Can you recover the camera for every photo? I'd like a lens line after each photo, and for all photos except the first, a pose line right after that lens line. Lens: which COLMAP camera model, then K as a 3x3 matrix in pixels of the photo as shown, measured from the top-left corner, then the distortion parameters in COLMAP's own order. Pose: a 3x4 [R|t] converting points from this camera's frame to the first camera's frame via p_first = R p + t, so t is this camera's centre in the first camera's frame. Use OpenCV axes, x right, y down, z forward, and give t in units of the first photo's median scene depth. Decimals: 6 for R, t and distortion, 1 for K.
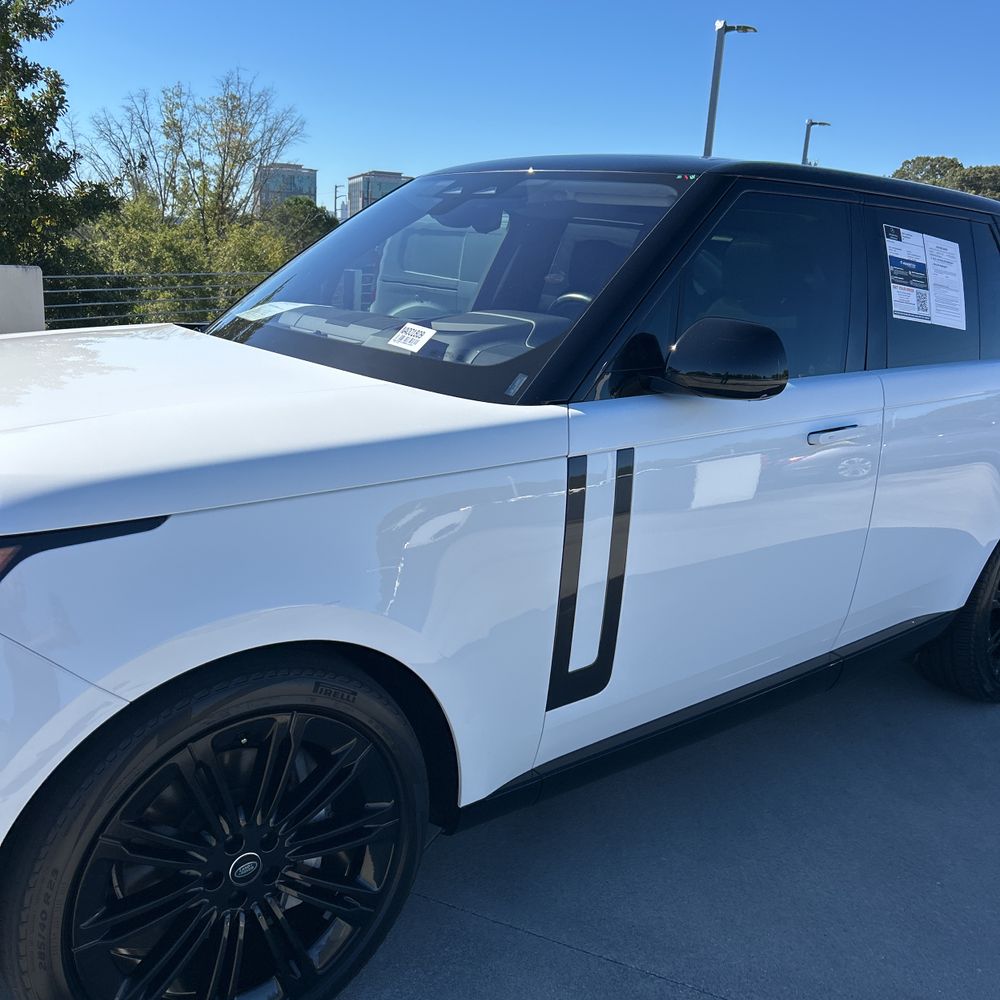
lens RADIAL K [[1001.3, 0, 501.7], [0, 1001.3, 519.7], [0, 0, 1]] dist [0.026376, -0.003005]
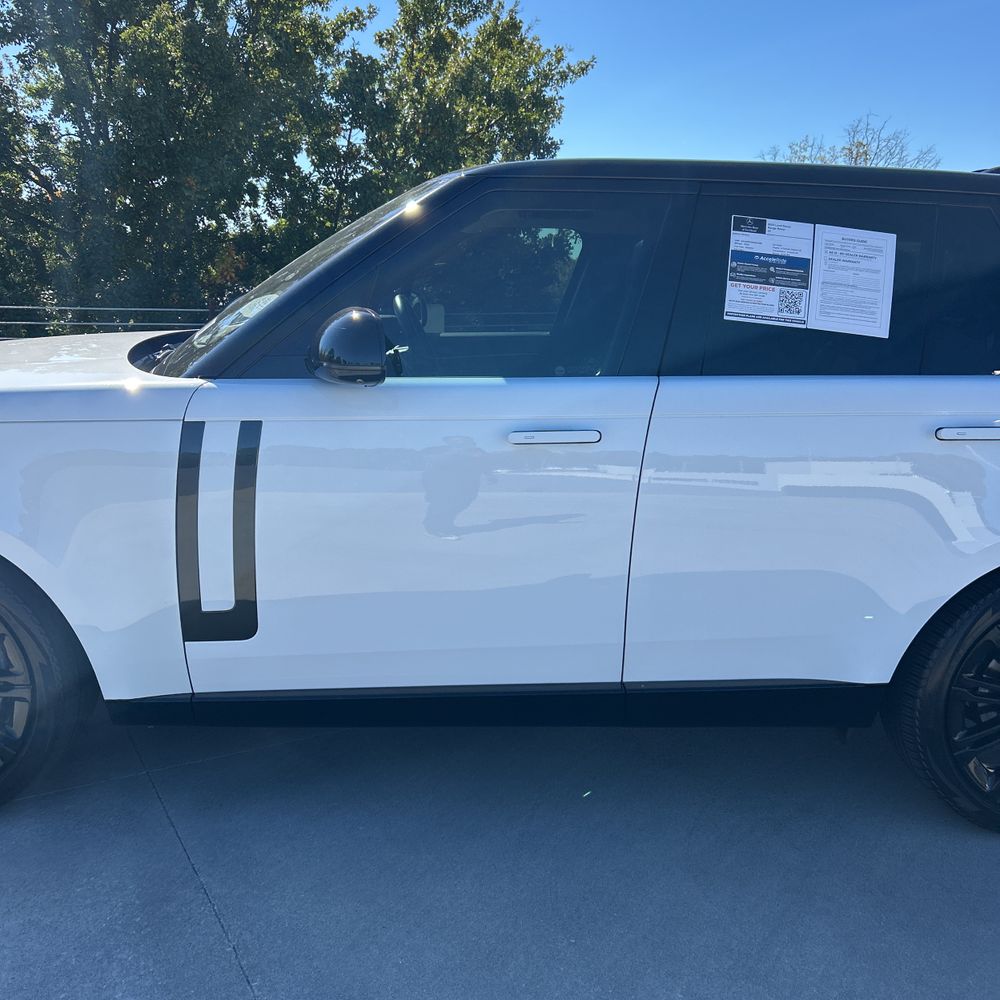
lens RADIAL K [[1010.9, 0, 498.6], [0, 1010.9, 515.1], [0, 0, 1]] dist [0.116839, -0.310530]
pose [[0.809322, 0.106265, -0.577672, 0.737360], [-0.137980, 0.990372, -0.011127, 0.006120], [0.570928, 0.088713, 0.816193, 0.167795]]
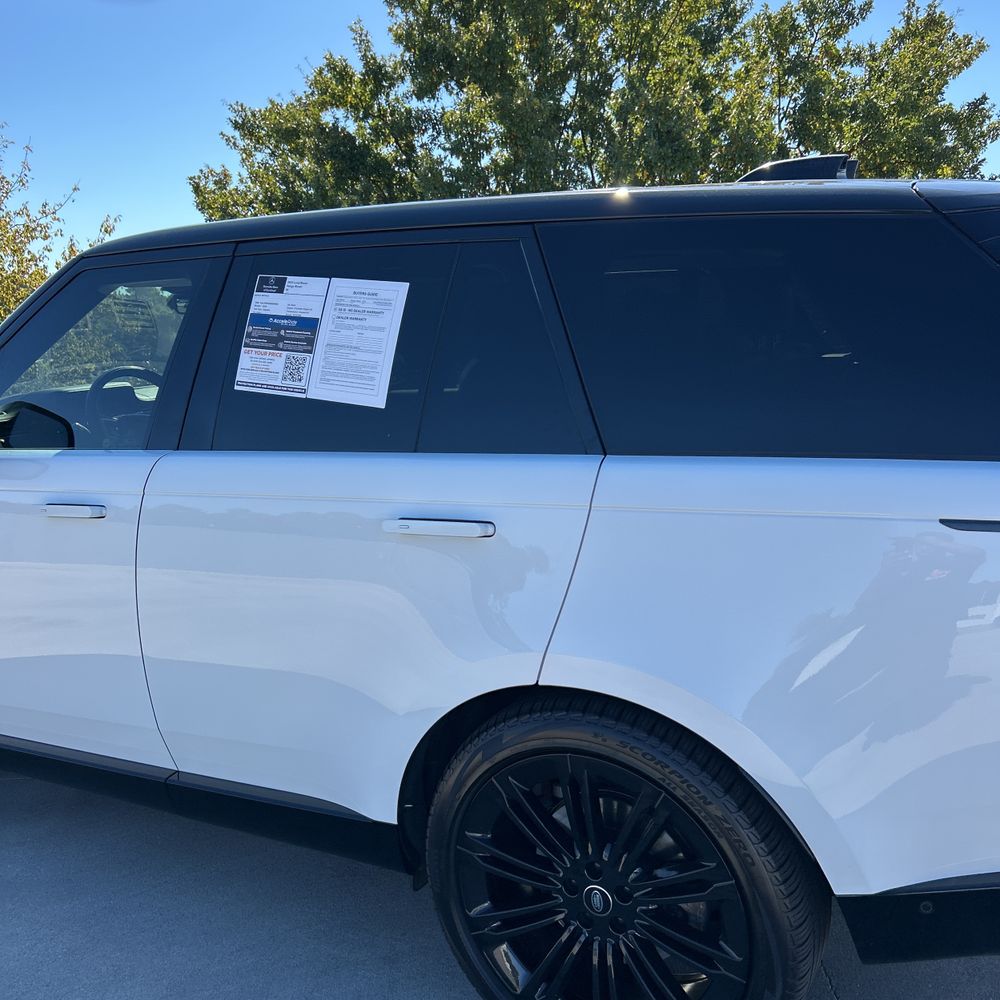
lens RADIAL K [[1013.7, 0, 528.5], [0, 1013.7, 502.0], [0, 0, 1]] dist [0.073813, -0.056272]
pose [[0.386783, 0.119119, -0.914445, 1.201568], [-0.171161, 0.983665, 0.055740, -0.190976], [0.906147, 0.134958, 0.400854, 0.866319]]
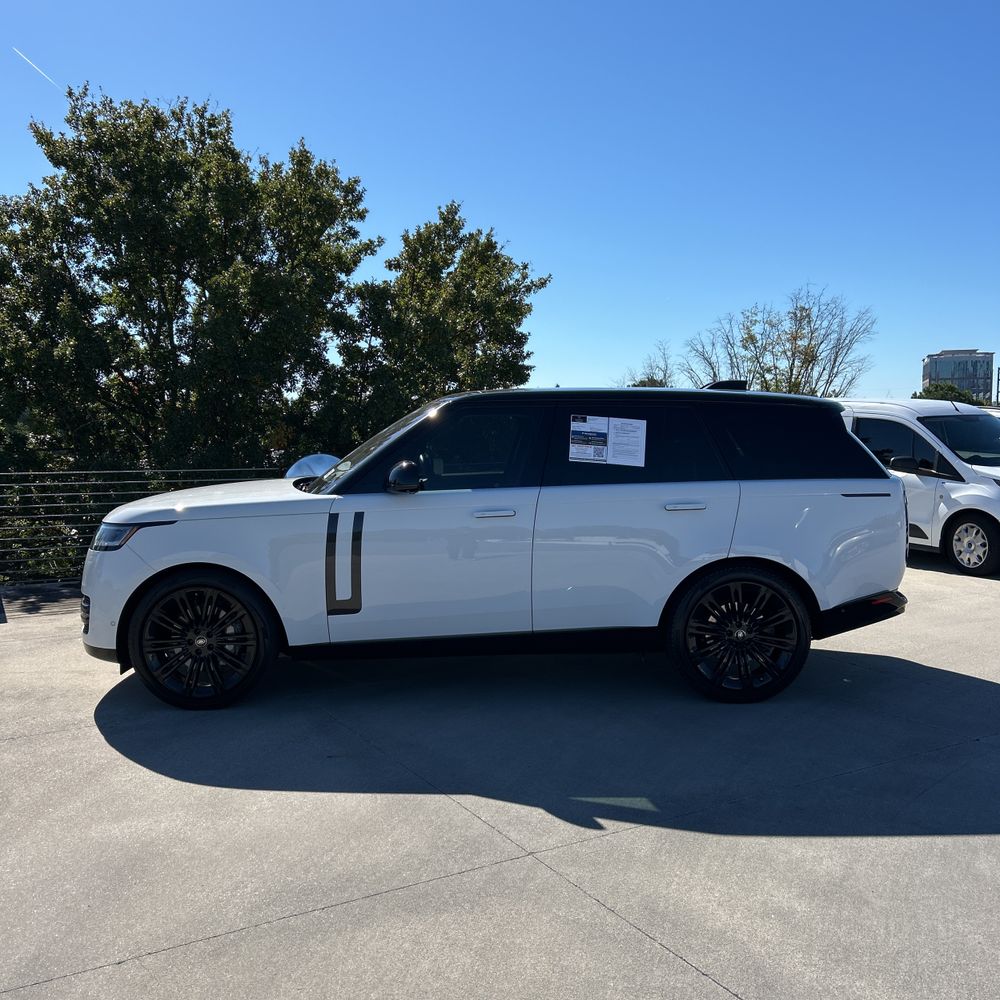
lens RADIAL K [[1003.6, 0, 505.5], [0, 1003.6, 518.3], [0, 0, 1]] dist [0.079144, -0.106907]
pose [[0.814230, -0.006970, -0.580500, 1.375856], [-0.101367, 0.982860, -0.153982, 0.216177], [0.571624, 0.184221, 0.799568, -0.595579]]
